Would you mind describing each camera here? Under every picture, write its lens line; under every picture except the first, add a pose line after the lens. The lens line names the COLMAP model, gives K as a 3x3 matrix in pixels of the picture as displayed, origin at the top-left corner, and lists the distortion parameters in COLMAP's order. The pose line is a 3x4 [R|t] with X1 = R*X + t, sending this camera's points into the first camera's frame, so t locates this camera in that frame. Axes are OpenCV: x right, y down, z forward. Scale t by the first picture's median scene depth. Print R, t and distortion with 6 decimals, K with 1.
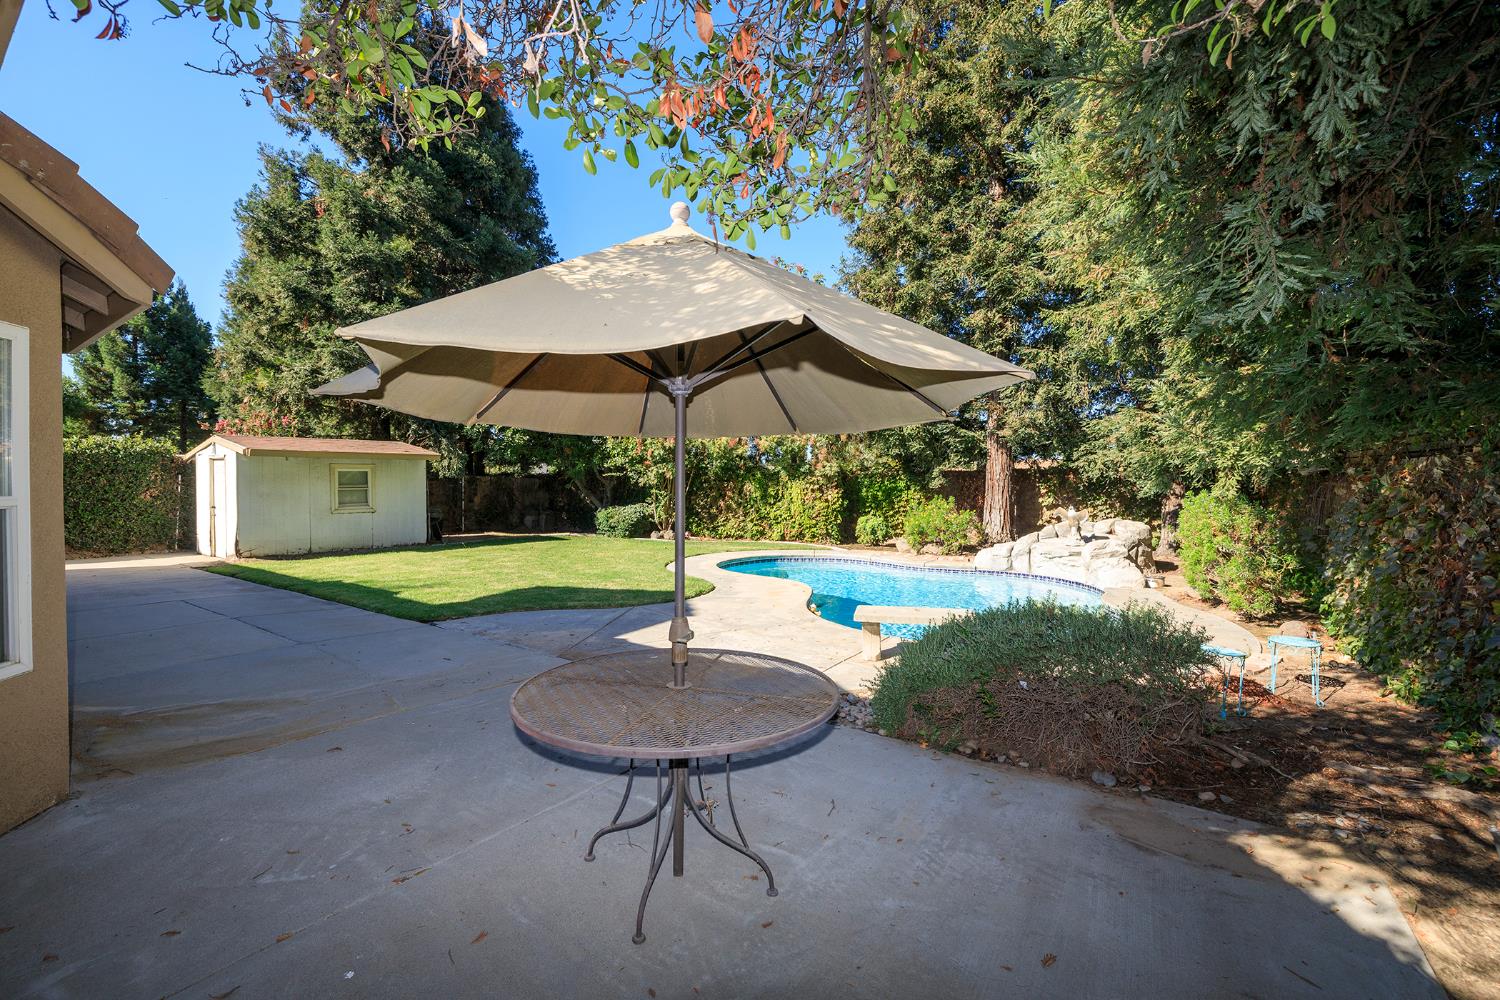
lens RADIAL K [[627.4, 0, 745.3], [0, 627.4, 495.6], [0, 0, 1]] dist [0.000342, -0.001068]
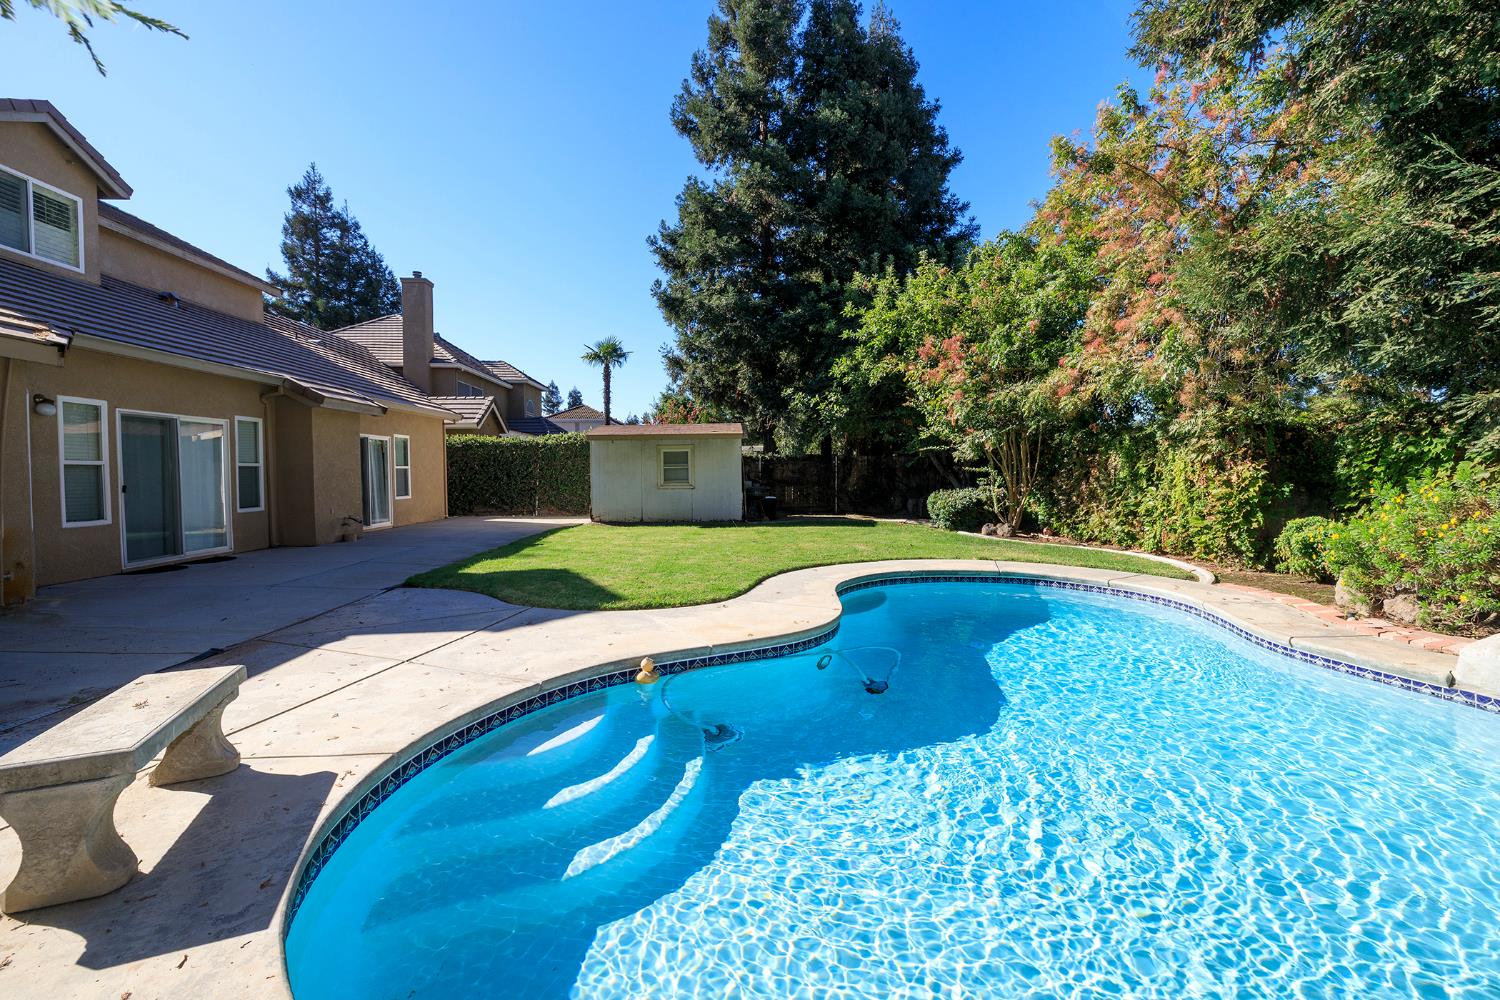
lens RADIAL K [[627.4, 0, 745.0], [0, 627.4, 494.1], [0, 0, 1]] dist [0.000342, -0.001068]
pose [[0.606497, 0.024876, -0.794696, 0.352414], [-0.009338, 0.999664, 0.024166, 0.009104], [0.795031, -0.007236, 0.606526, 0.435537]]
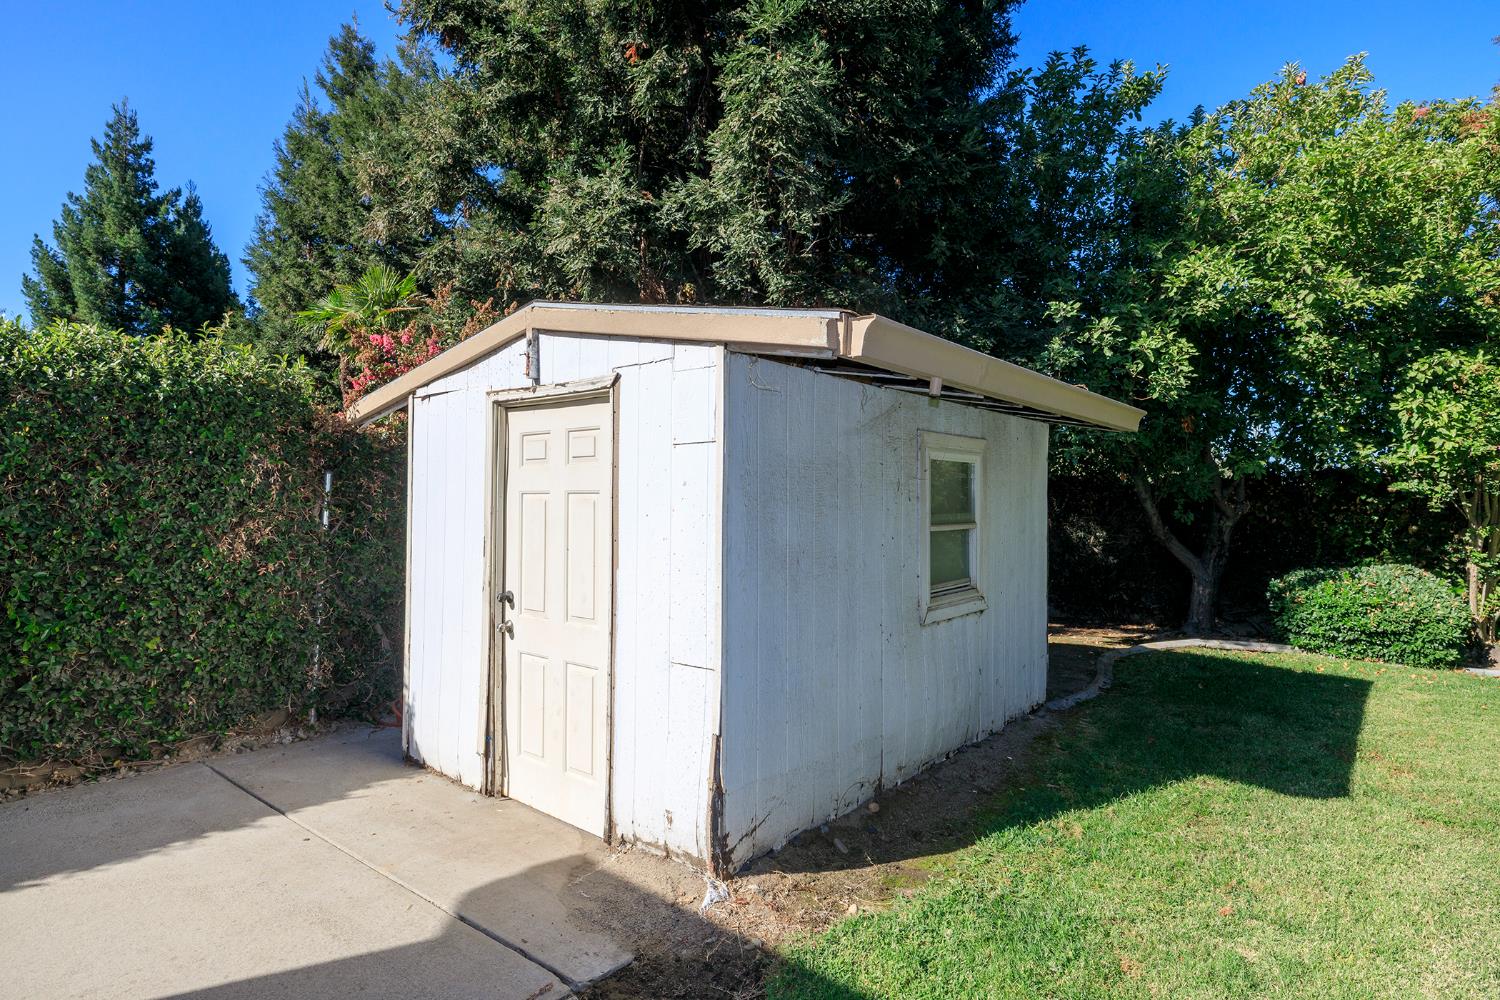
lens RADIAL K [[789.5, 0, 736.7], [0, 789.5, 487.8], [0, 0, 1]] dist [-0.000124, 0.000807]
pose [[0.995986, 0.008862, -0.089071, -0.710085], [-0.012618, 0.999051, -0.041698, -0.012832], [0.088617, 0.042655, 0.995152, 0.676858]]
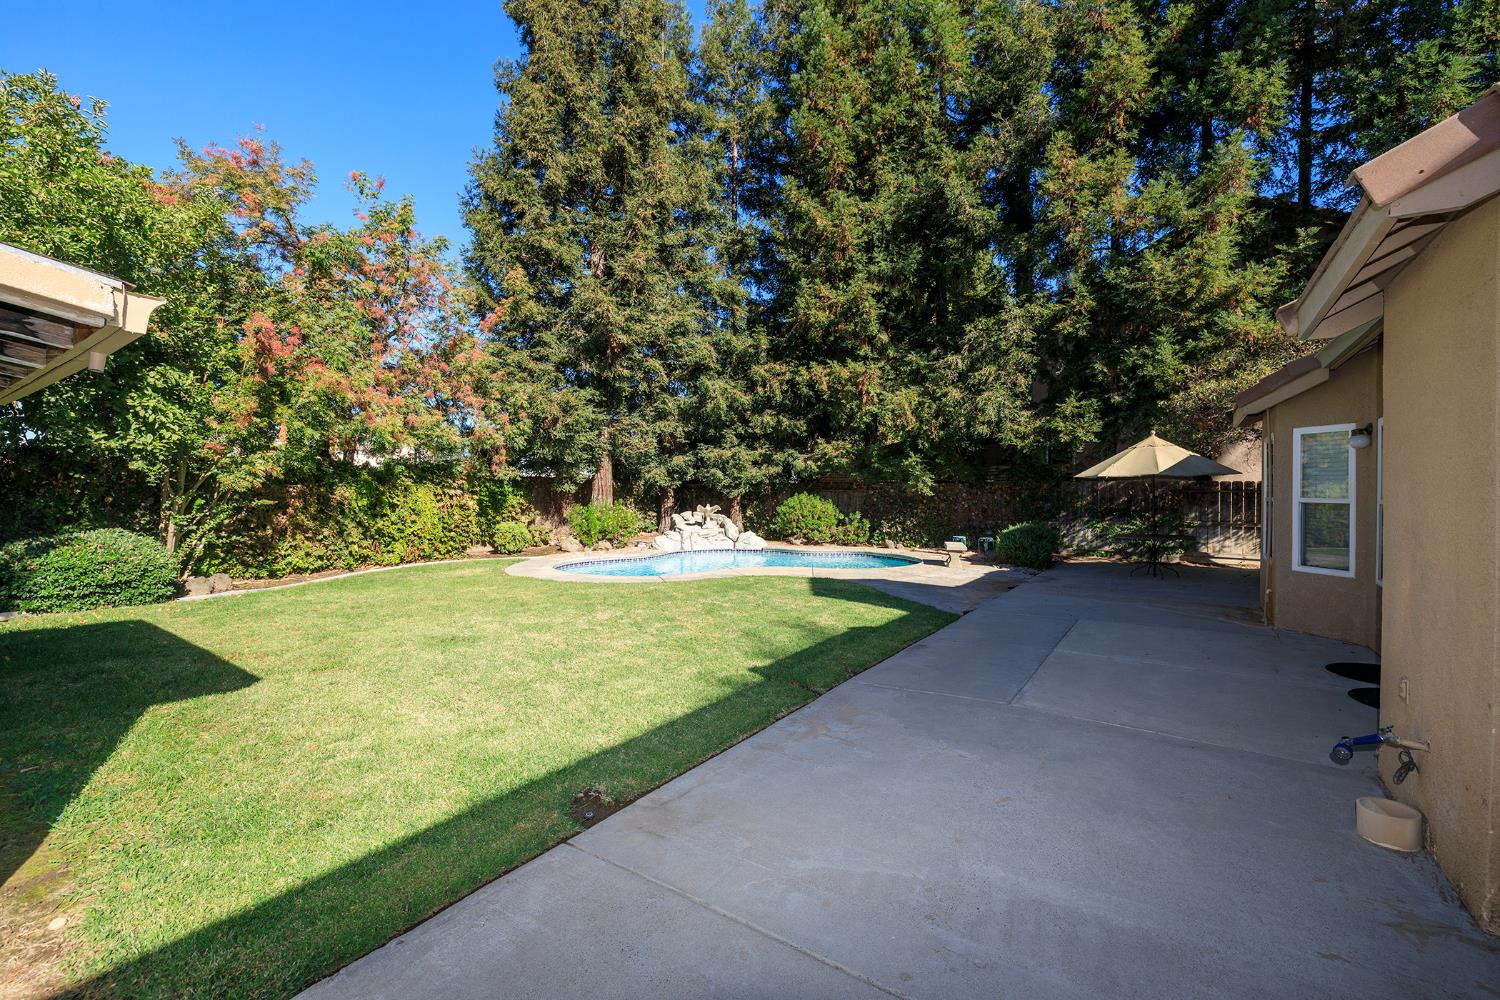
lens RADIAL K [[627.4, 0, 742.3], [0, 627.4, 496.9], [0, 0, 1]] dist [0.000342, -0.001068]
pose [[0.003775, -0.011116, 0.999931, -0.859543], [0.014230, 0.999838, 0.011061, -0.013670], [-0.999892, 0.014188, 0.003933, 0.727701]]
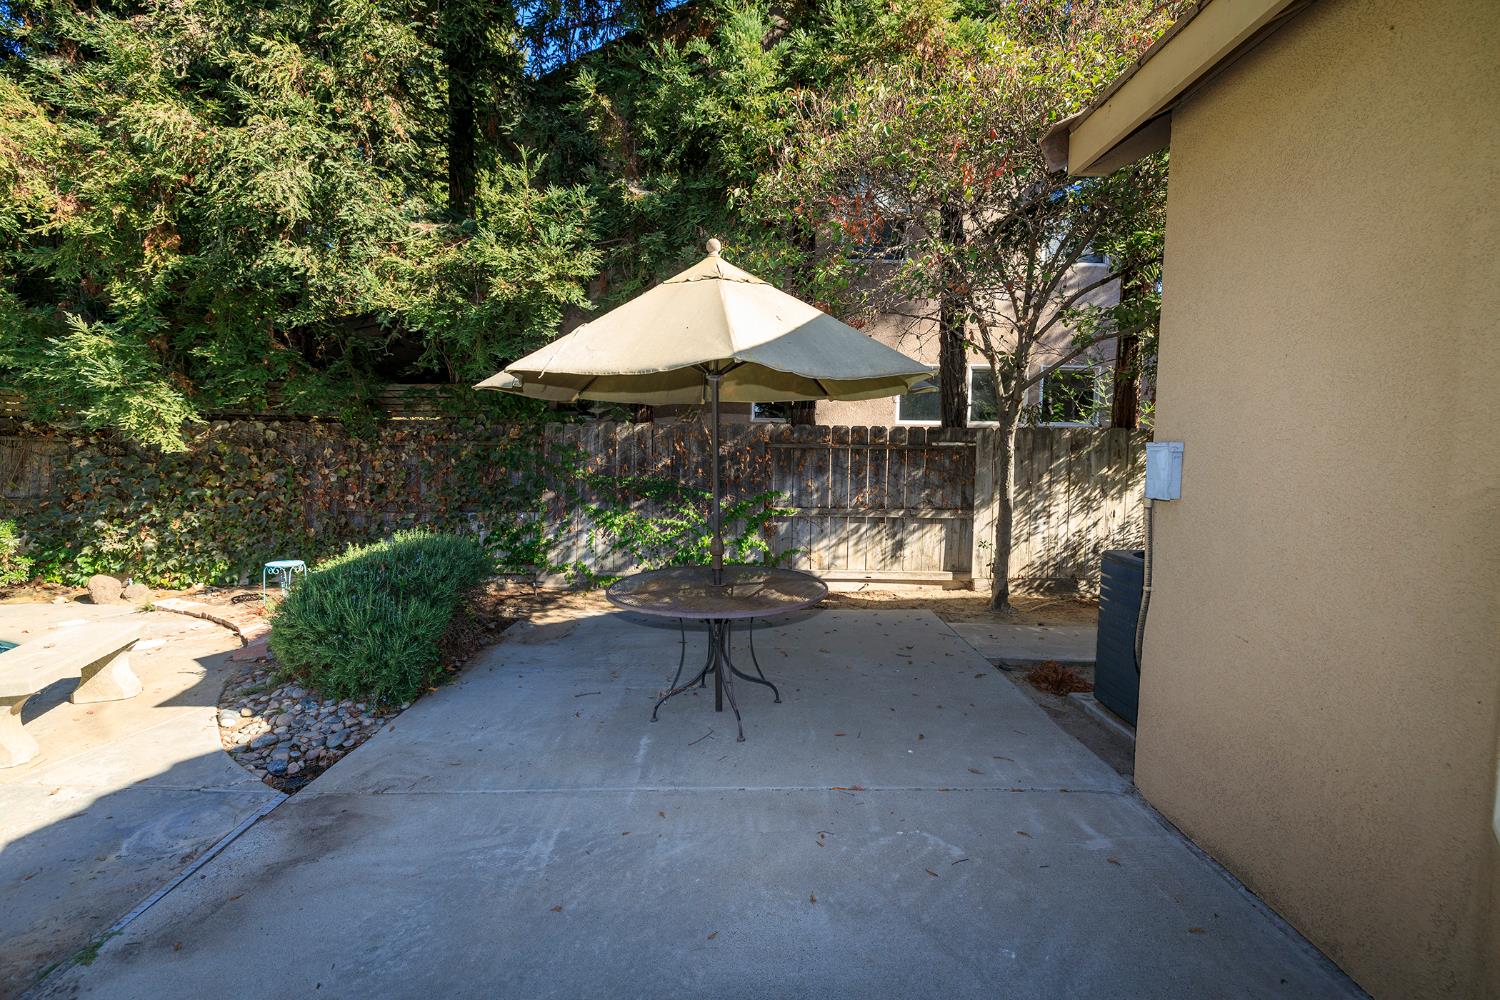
lens RADIAL K [[627.4, 0, 745.2], [0, 627.4, 492.0], [0, 0, 1]] dist [0.000342, -0.001068]
pose [[-0.574558, -0.061228, 0.816171, -0.237135], [0.002817, 0.997044, 0.076780, -0.003278], [-0.818459, 0.046413, -0.572687, 0.319911]]
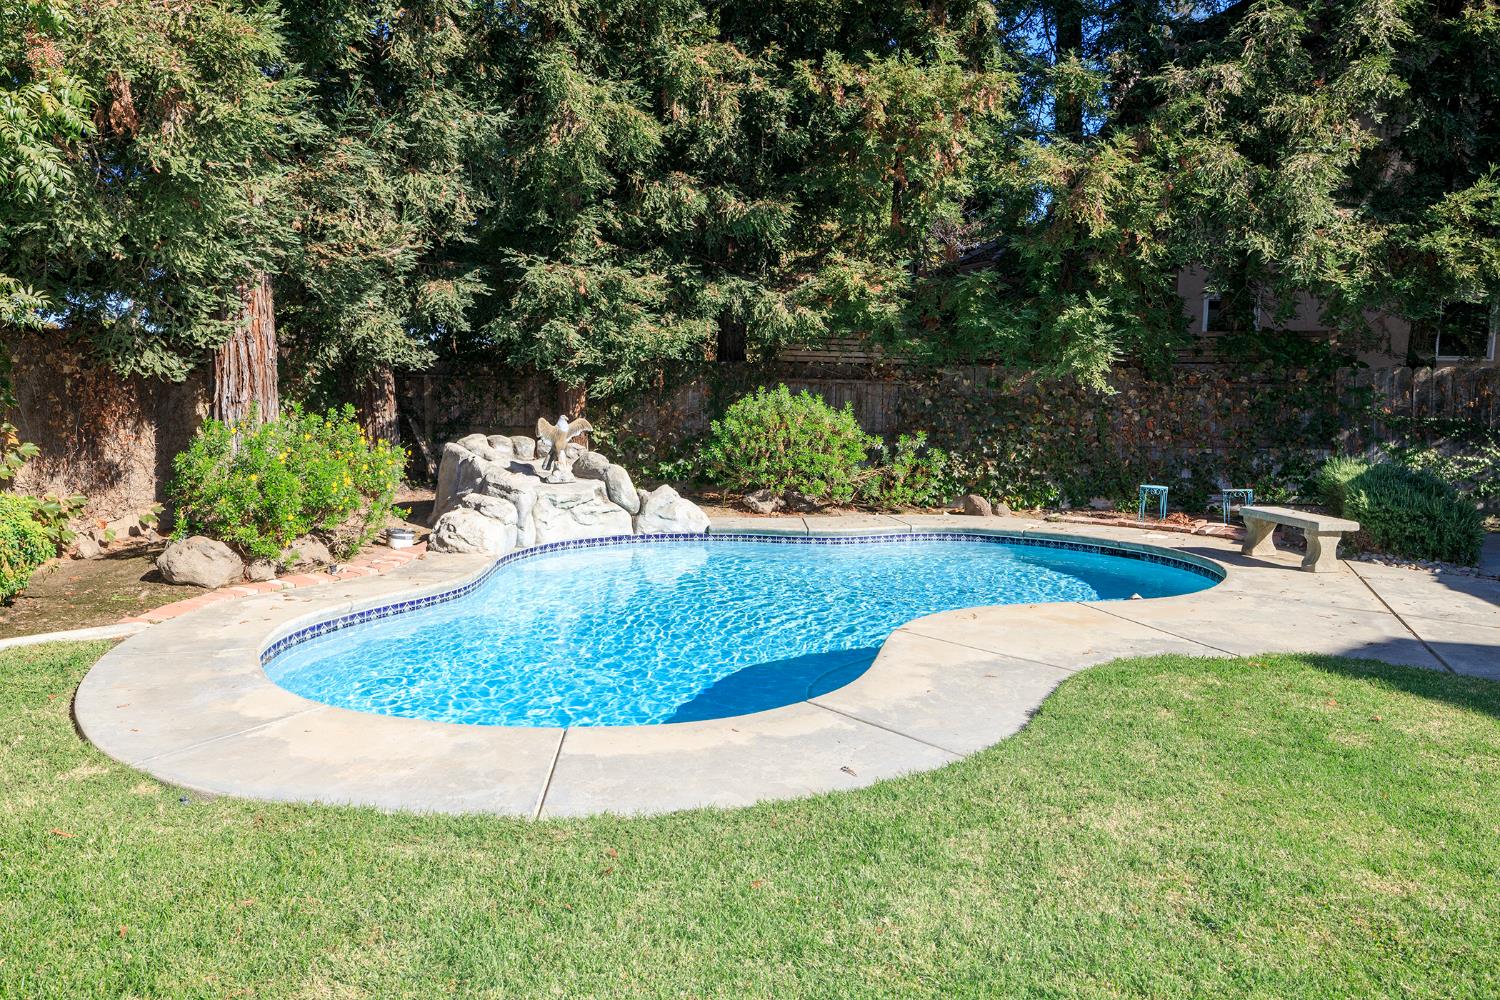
lens RADIAL K [[1061.6, 0, 740.6], [0, 1061.6, 491.2], [0, 0, 1]] dist [0.000807, 0.003982]
pose [[-0.422051, -0.098732, 0.901180, -0.355615], [0.003176, 0.993885, 0.110376, -0.016750], [-0.906566, 0.049446, -0.419157, 1.016100]]
